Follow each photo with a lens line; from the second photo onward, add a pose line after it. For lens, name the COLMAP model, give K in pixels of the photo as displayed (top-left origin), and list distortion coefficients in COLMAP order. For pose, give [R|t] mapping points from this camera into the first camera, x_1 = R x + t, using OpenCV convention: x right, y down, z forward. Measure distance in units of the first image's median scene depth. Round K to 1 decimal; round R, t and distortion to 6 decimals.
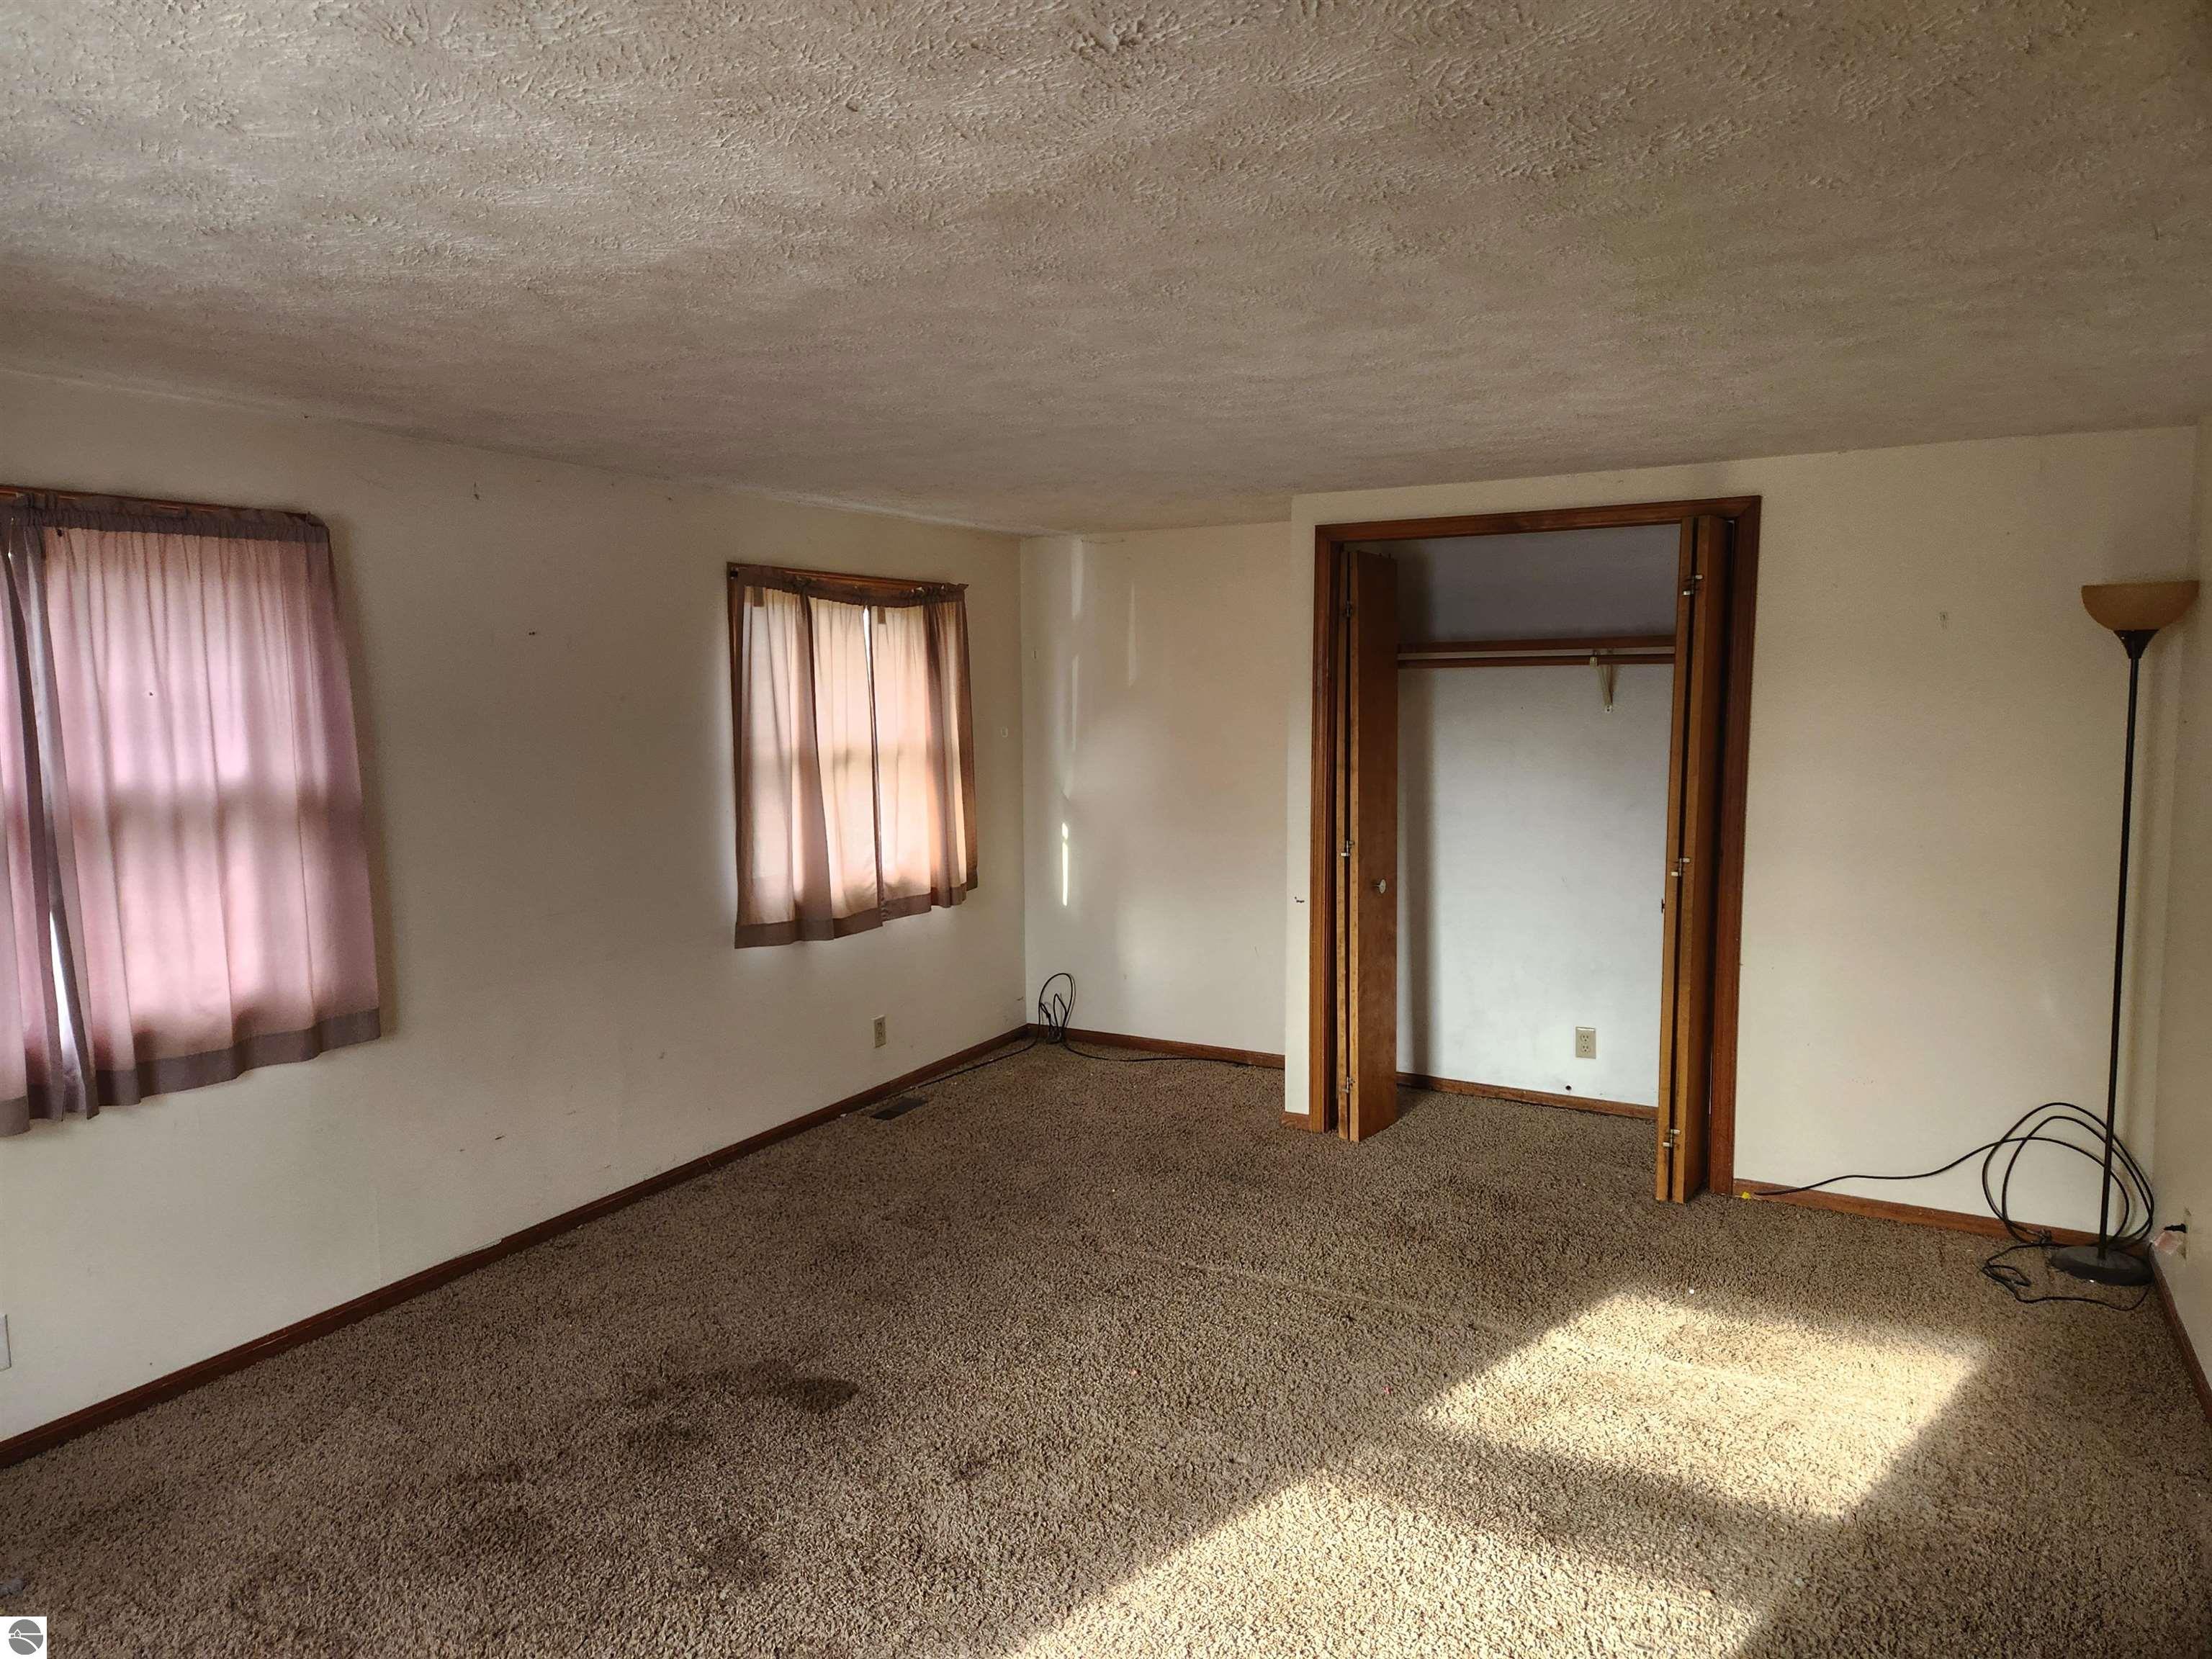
lens RADIAL K [[1448.4, 0, 1106.0], [0, 1448.4, 829.5], [0, 0, 1]] dist [0.081333, -0.078911]
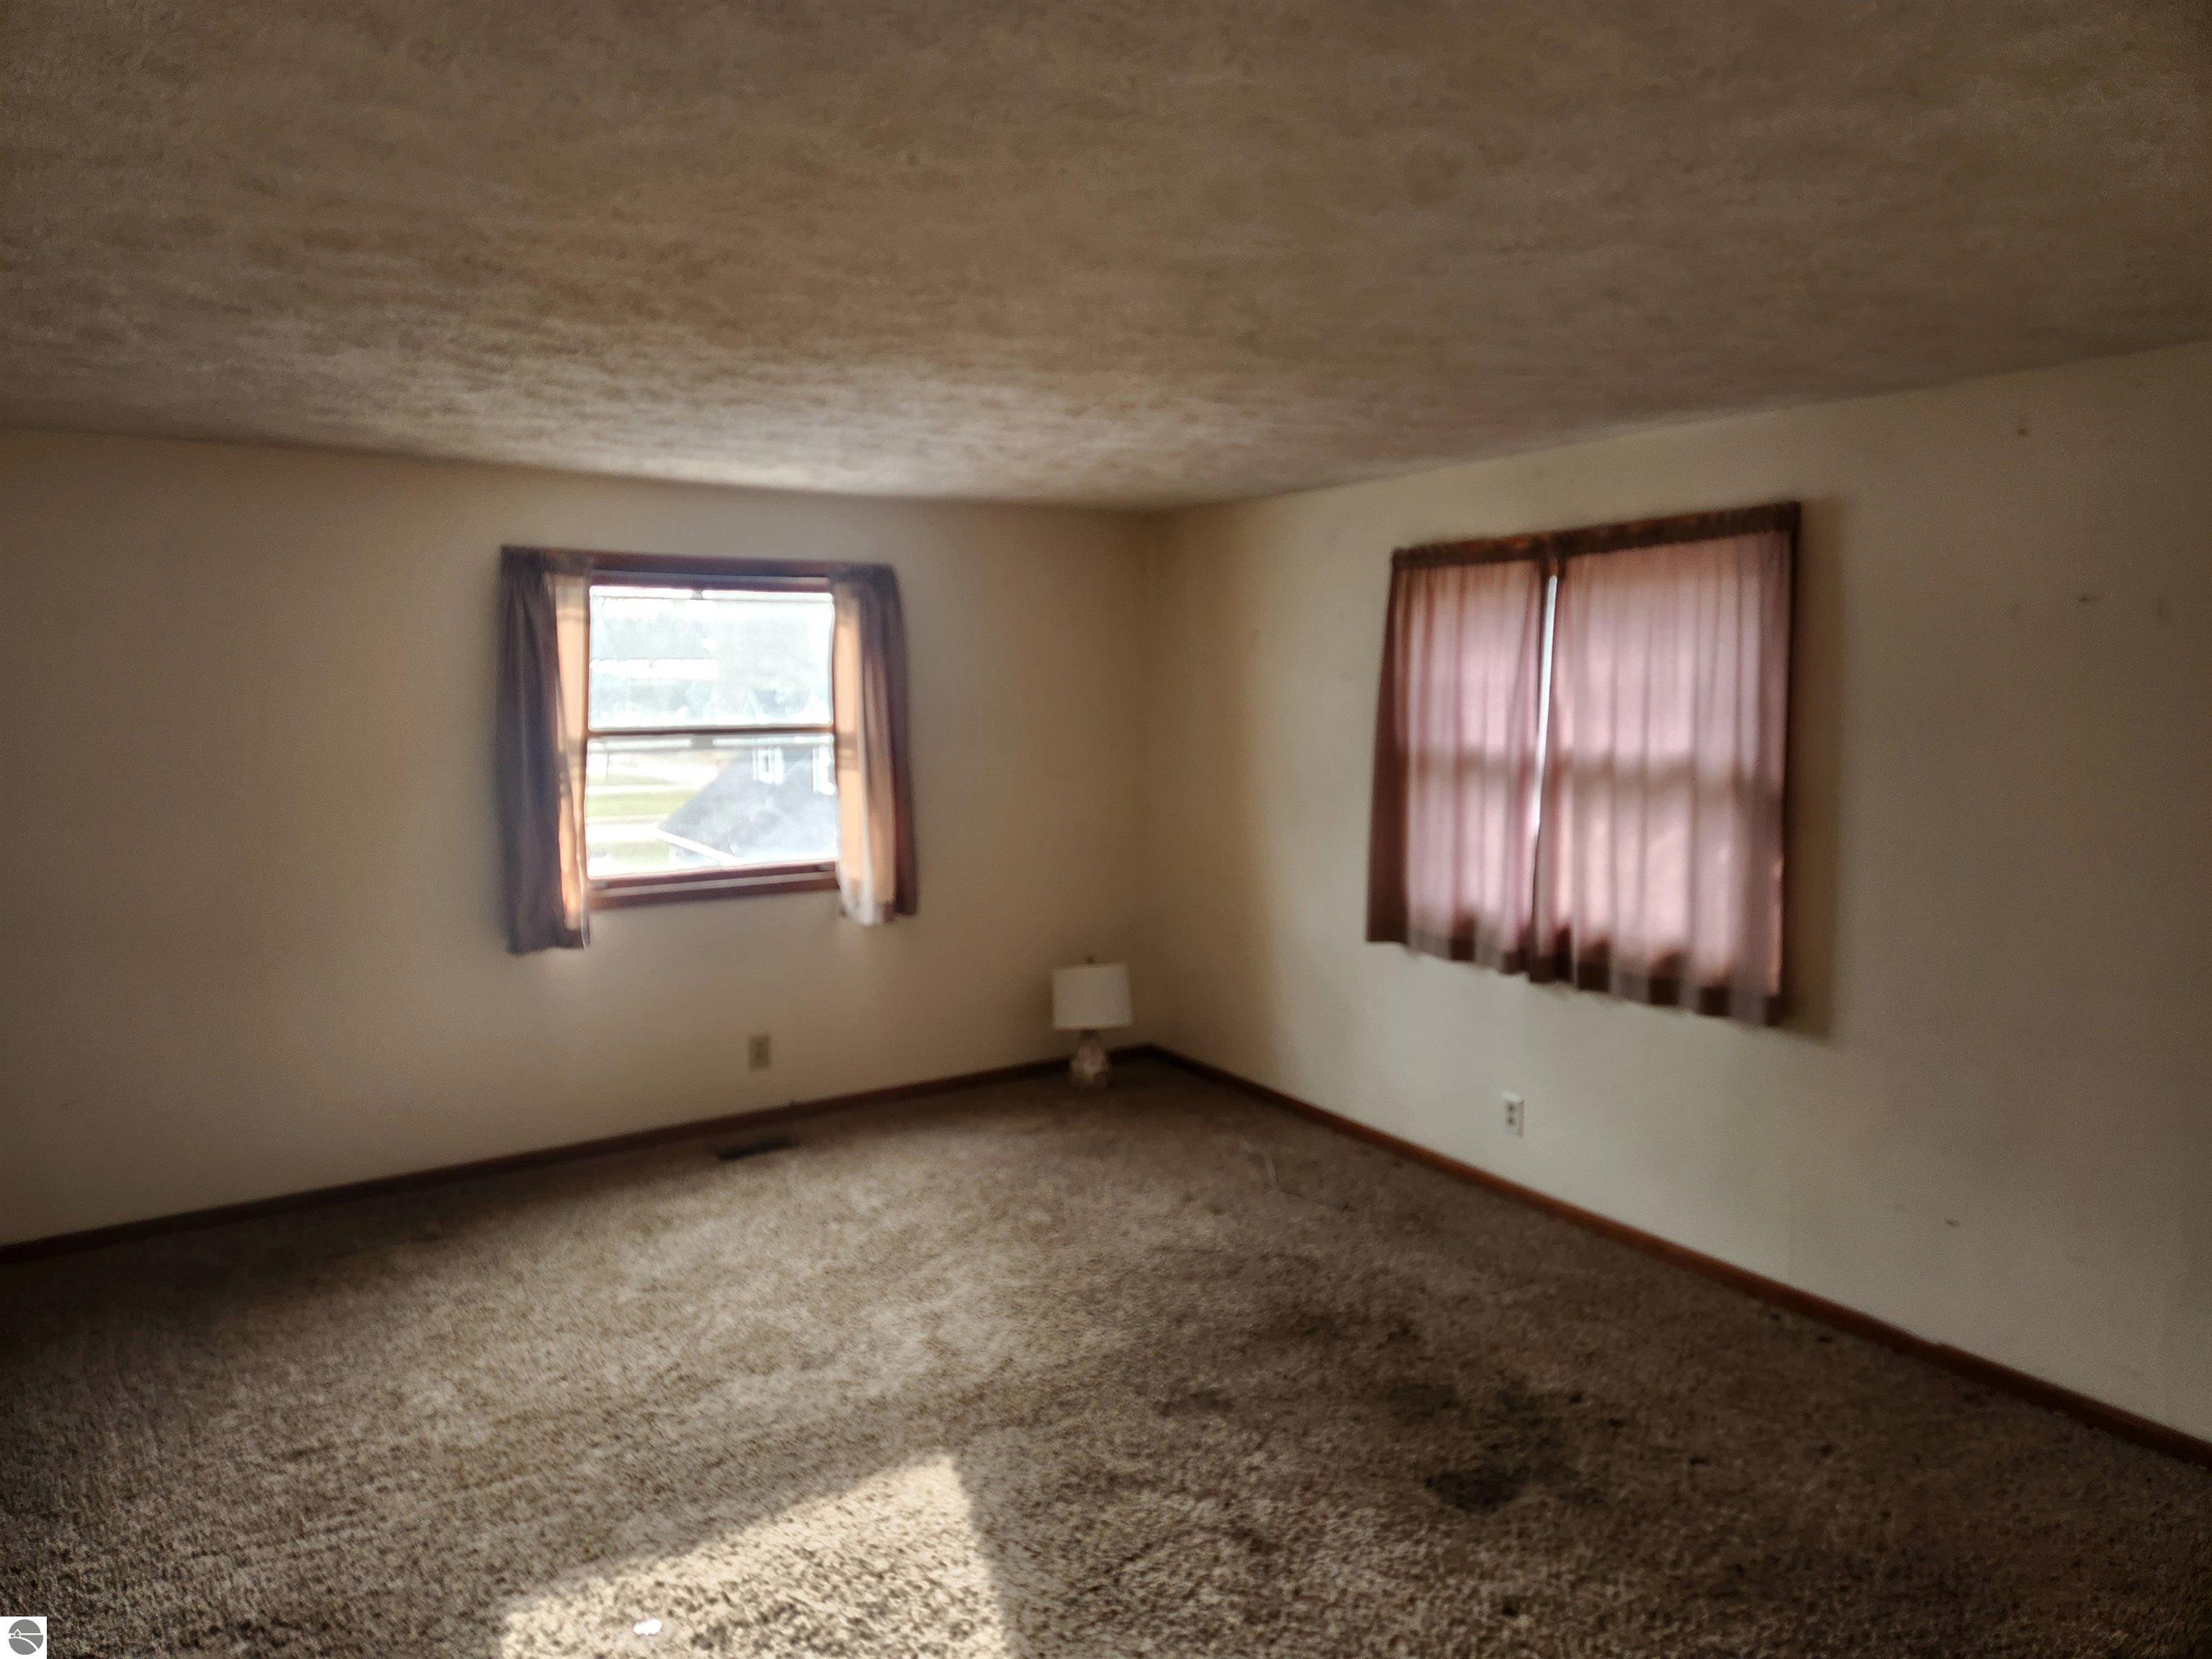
lens RADIAL K [[1448.4, 0, 1106.0], [0, 1448.4, 829.5], [0, 0, 1]] dist [0.081333, -0.078911]
pose [[-0.490097, 0.095262, -0.866447, 0.626631], [-0.085577, 0.983950, 0.156587, -0.116801], [0.867457, 0.150891, -0.474079, 1.162102]]
